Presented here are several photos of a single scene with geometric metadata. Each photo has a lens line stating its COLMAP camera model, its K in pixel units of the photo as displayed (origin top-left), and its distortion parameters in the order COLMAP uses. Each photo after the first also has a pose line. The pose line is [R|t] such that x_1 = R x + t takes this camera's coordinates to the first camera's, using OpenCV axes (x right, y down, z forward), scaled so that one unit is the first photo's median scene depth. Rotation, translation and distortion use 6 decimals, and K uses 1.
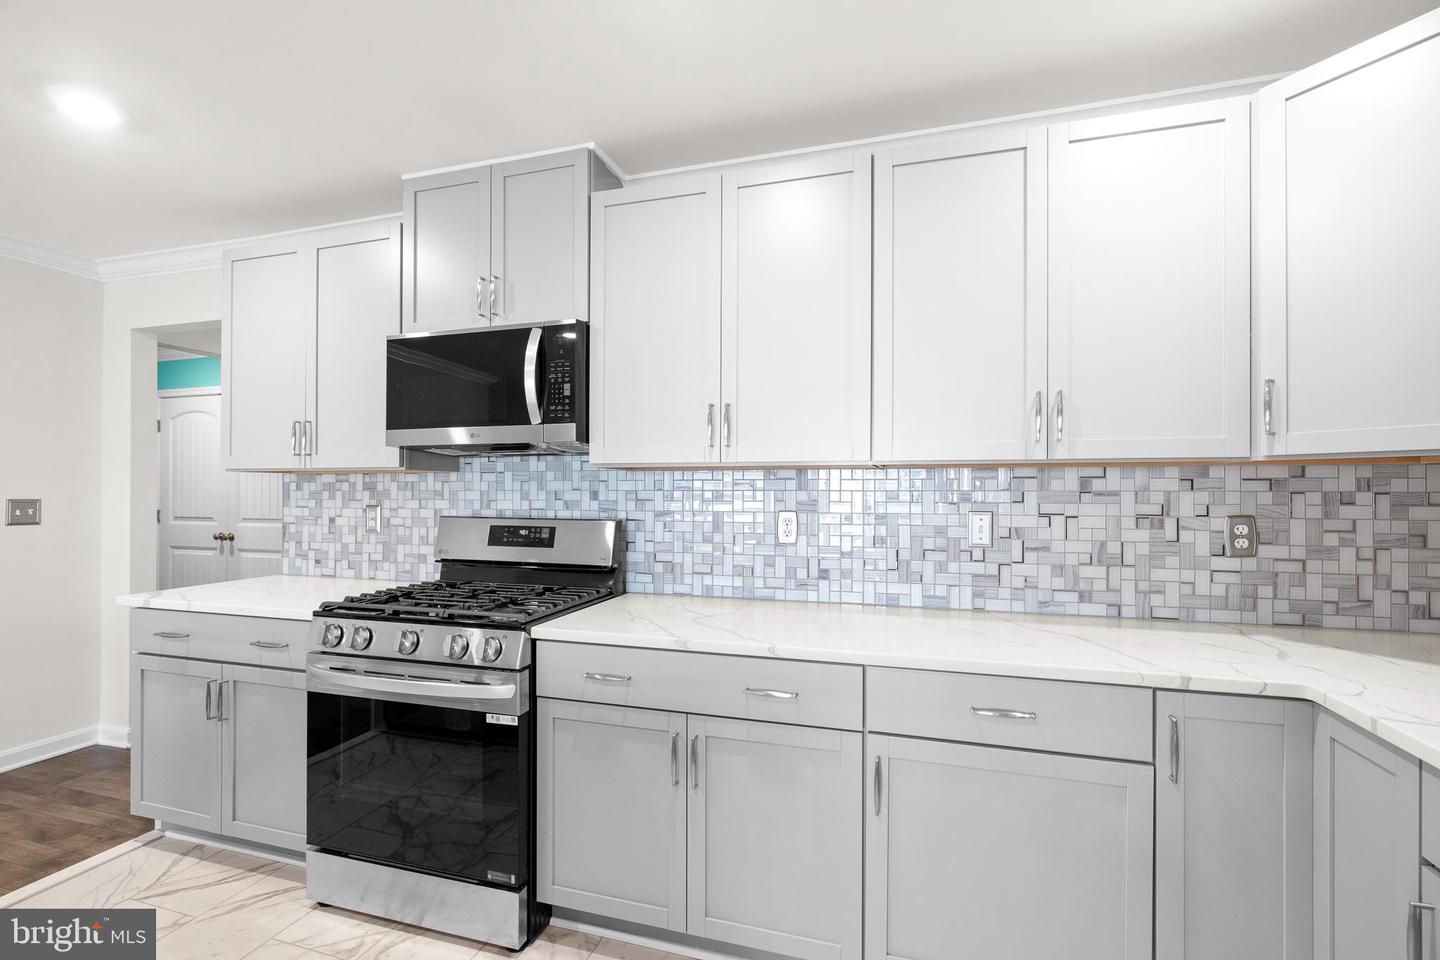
lens RADIAL K [[660.6, 0, 720.7], [0, 660.6, 489.3], [0, 0, 1]] dist [-0.002767, -0.000139]
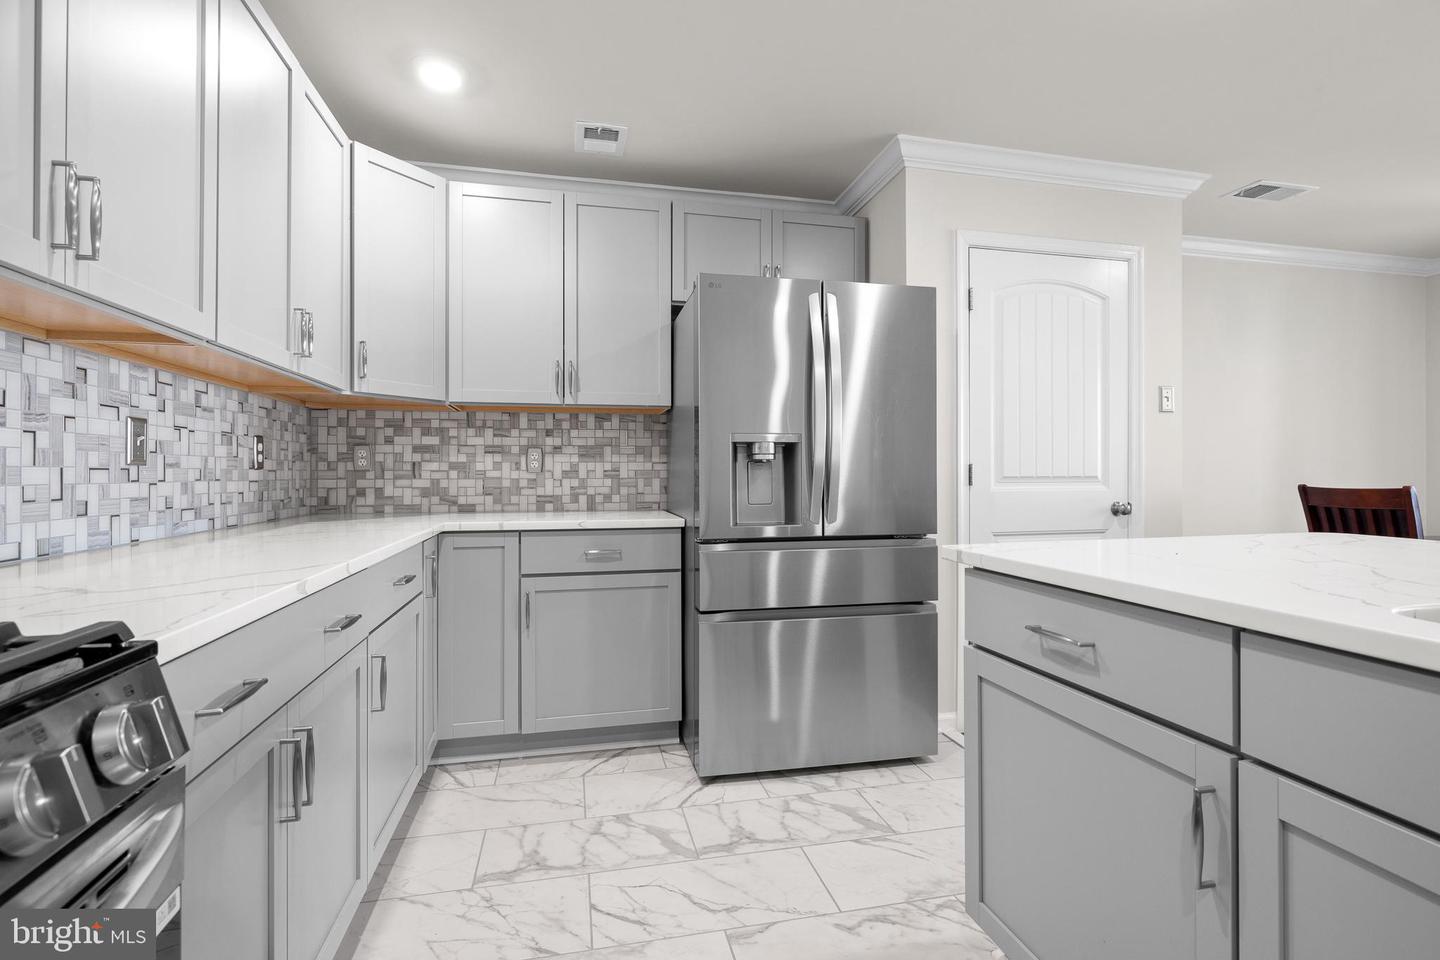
lens RADIAL K [[674.8, 0, 720.4], [0, 674.8, 472.2], [0, 0, 1]] dist [-0.004671, 0.000165]
pose [[-0.509490, 0.001694, 0.860475, -0.655330], [0.000344, 0.999998, -0.001765, 0.096648], [-0.860477, -0.000603, -0.509490, 0.782243]]
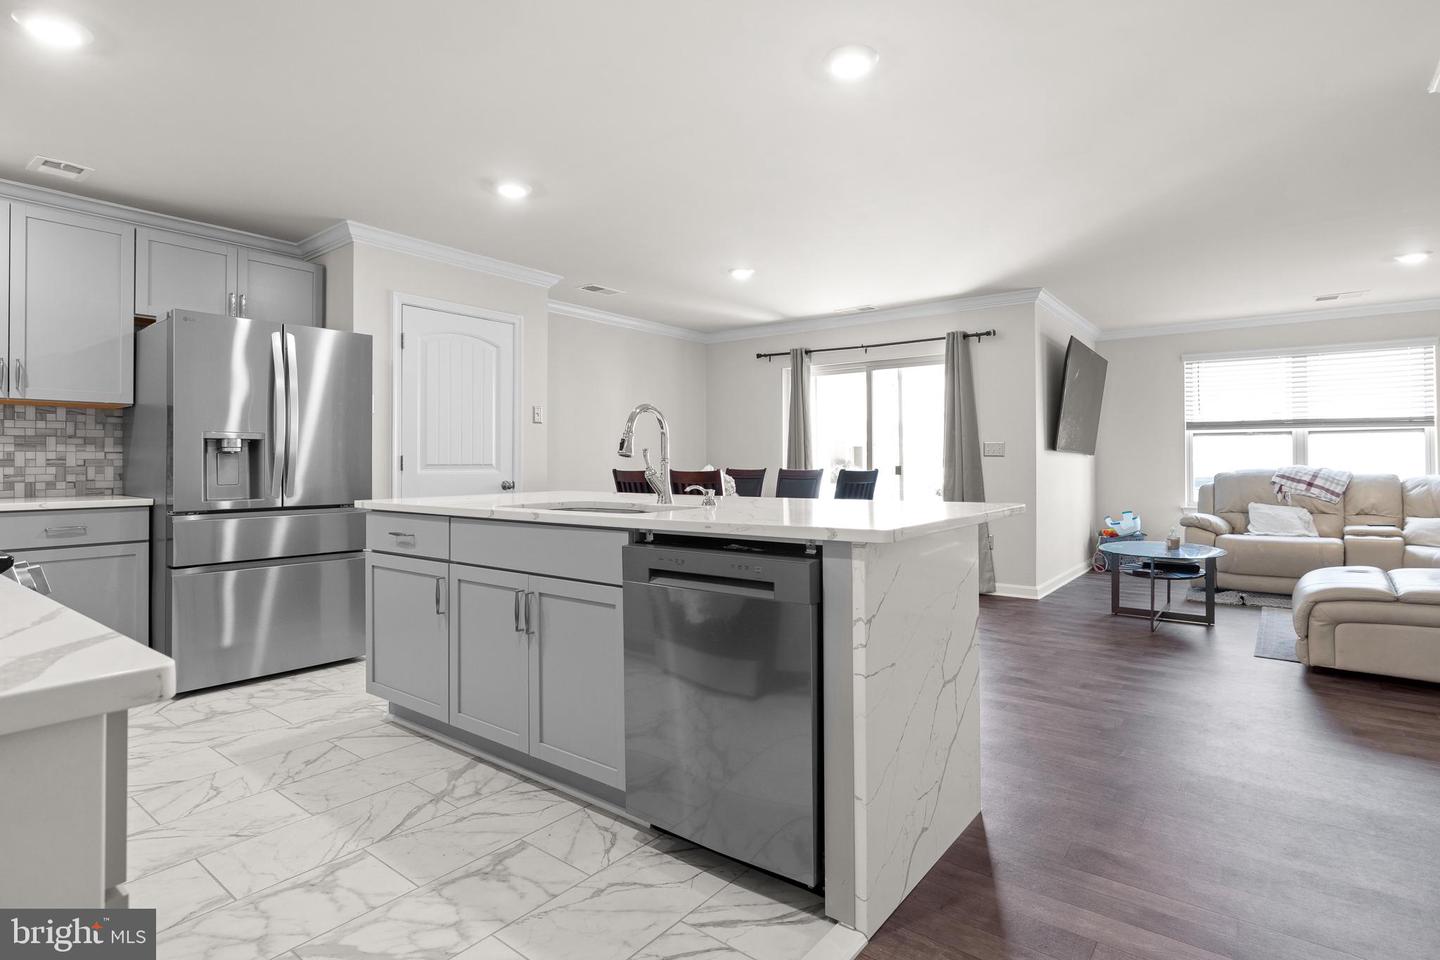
lens RADIAL K [[725.6, 0, 722.9], [0, 725.6, 454.4], [0, 0, 1]] dist [-0.003232, -0.000723]
pose [[-0.940179, 0.004969, 0.340645, -1.304611], [0.001221, 0.999936, -0.011219, 0.099829], [-0.340679, -0.010132, -0.940125, 1.292167]]
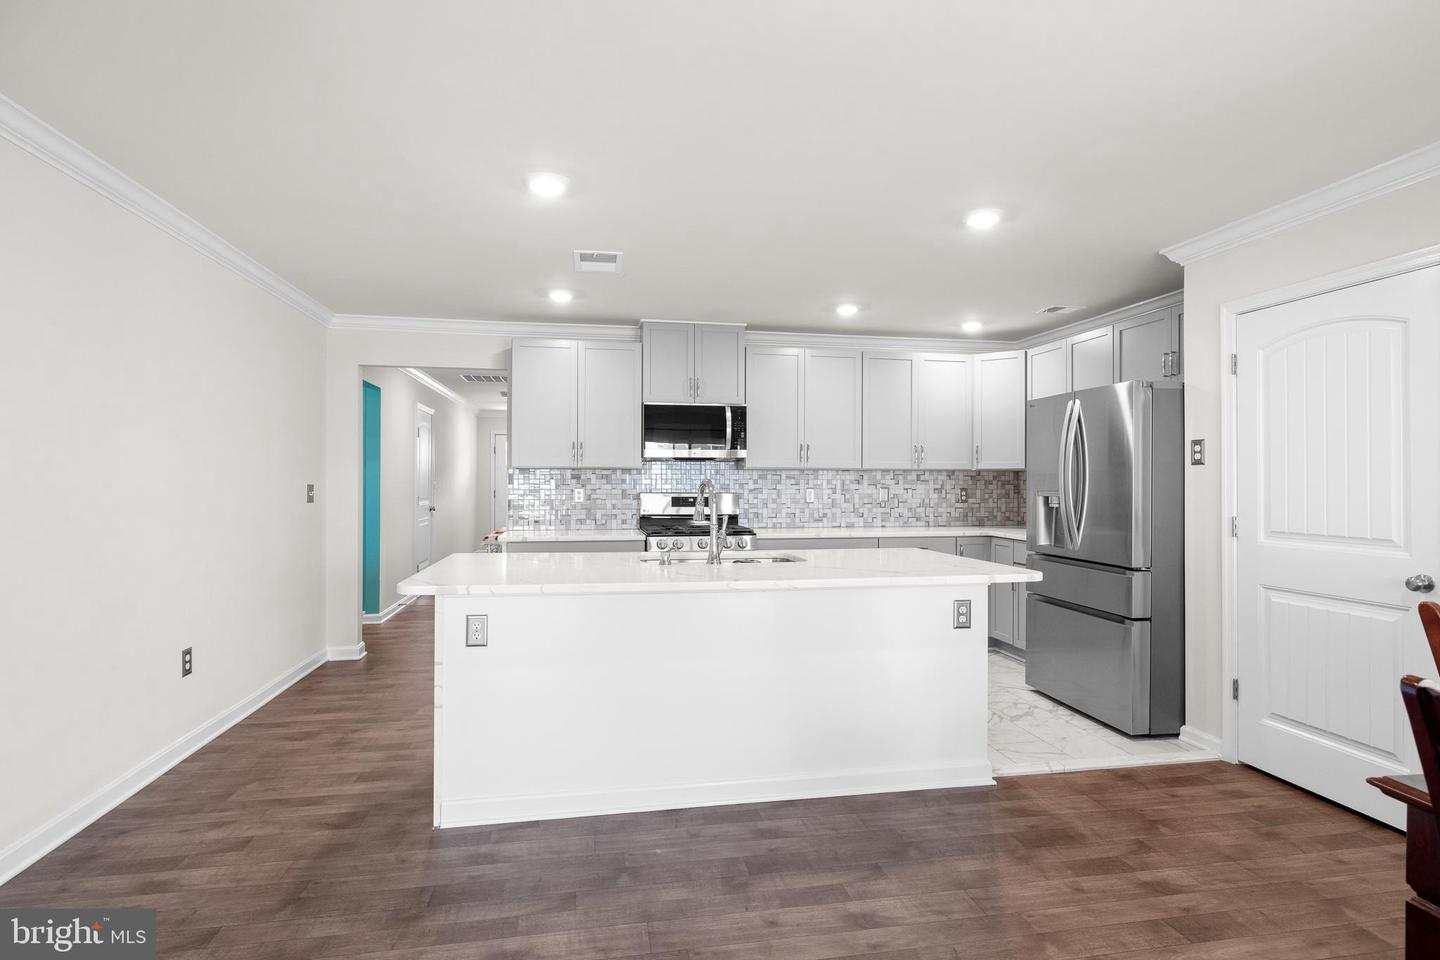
lens RADIAL K [[723.0, 0, 715.6], [0, 723.0, 481.8], [0, 0, 1]] dist [-0.002852, -0.000419]
pose [[0.883695, 0.000817, 0.468063, -1.447873], [-0.002175, 0.999995, 0.002361, 0.004907], [-0.468059, -0.003104, 0.883692, -1.130980]]
